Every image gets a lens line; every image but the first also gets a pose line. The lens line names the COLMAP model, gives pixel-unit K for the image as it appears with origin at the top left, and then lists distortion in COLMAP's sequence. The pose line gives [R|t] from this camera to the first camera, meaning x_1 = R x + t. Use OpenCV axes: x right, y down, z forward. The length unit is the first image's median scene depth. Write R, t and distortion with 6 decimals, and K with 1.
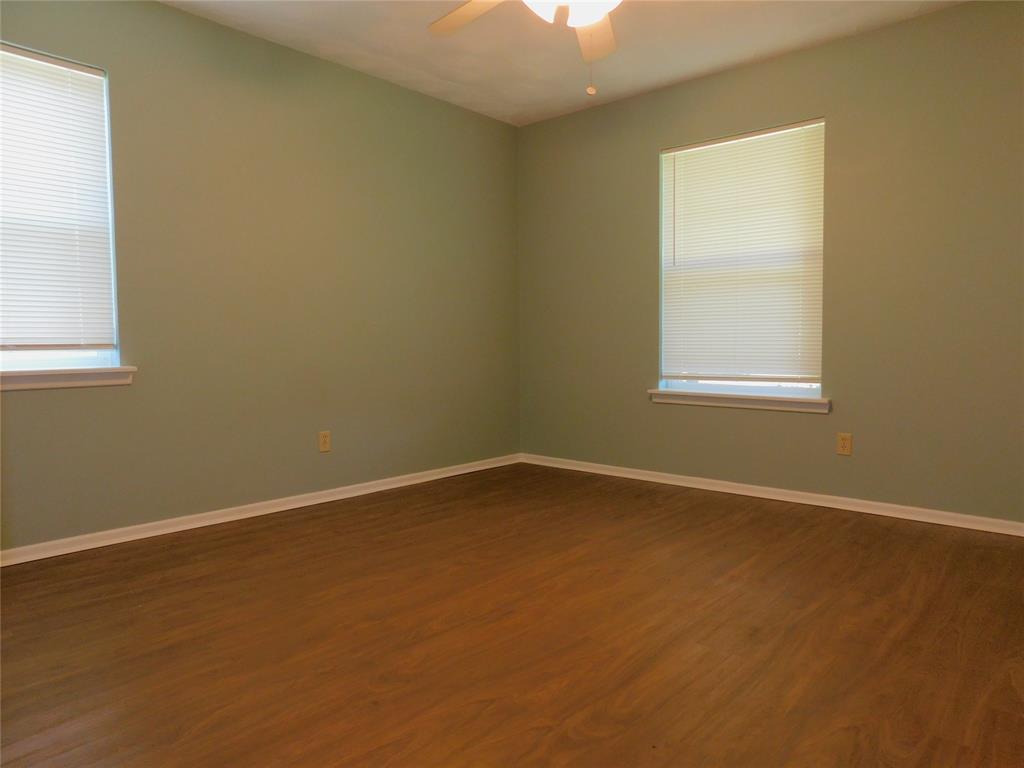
lens RADIAL K [[675.5, 0, 514.4], [0, 675.5, 382.9], [0, 0, 1]] dist [-0.073329, 0.057761]
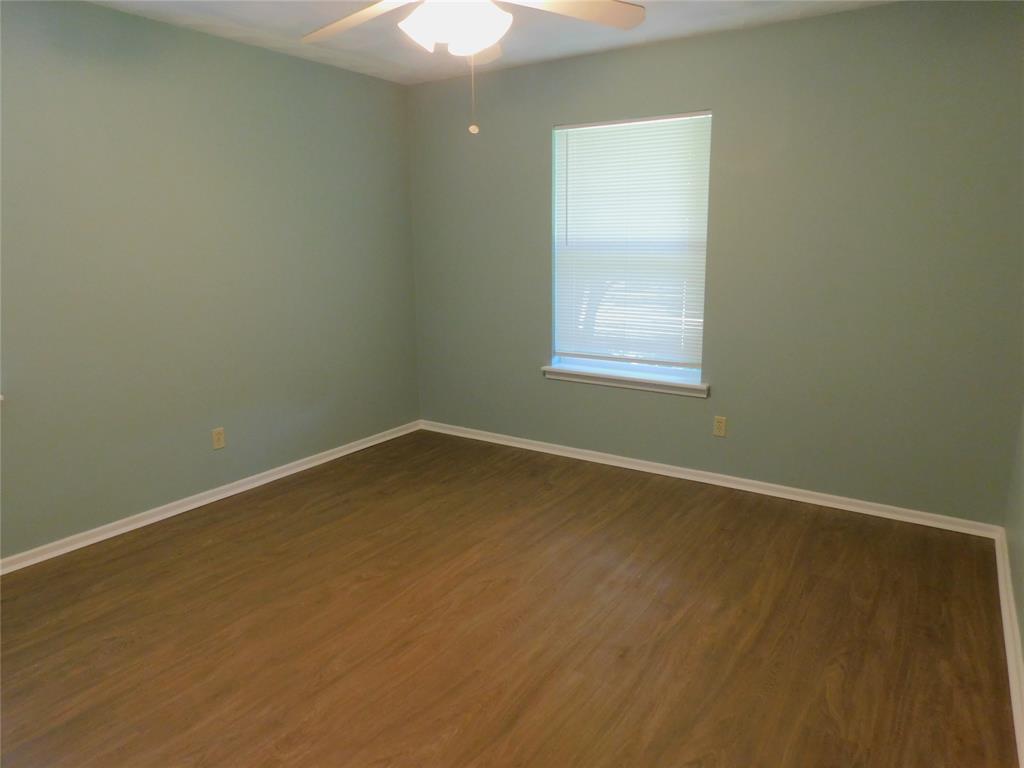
lens RADIAL K [[675.5, 0, 514.4], [0, 675.5, 382.9], [0, 0, 1]] dist [-0.073329, 0.057761]
pose [[0.990294, -0.031529, 0.135363, 0.024850], [0.011620, 0.989302, 0.145417, -0.177747], [-0.138499, -0.142432, 0.980067, -0.016583]]
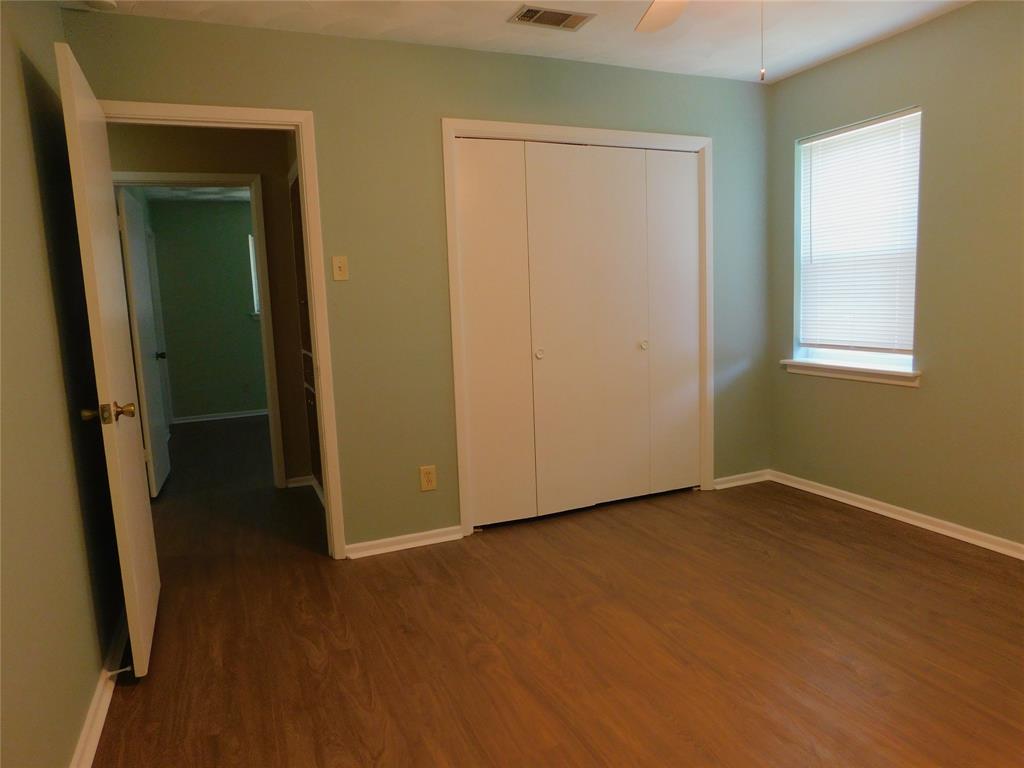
lens RADIAL K [[675.5, 0, 514.4], [0, 675.5, 382.9], [0, 0, 1]] dist [-0.073329, 0.057761]
pose [[-0.420045, 0.139713, -0.896684, 0.744698], [-0.013193, 0.987034, 0.159971, -0.184932], [0.907407, 0.079025, -0.412755, 0.895124]]
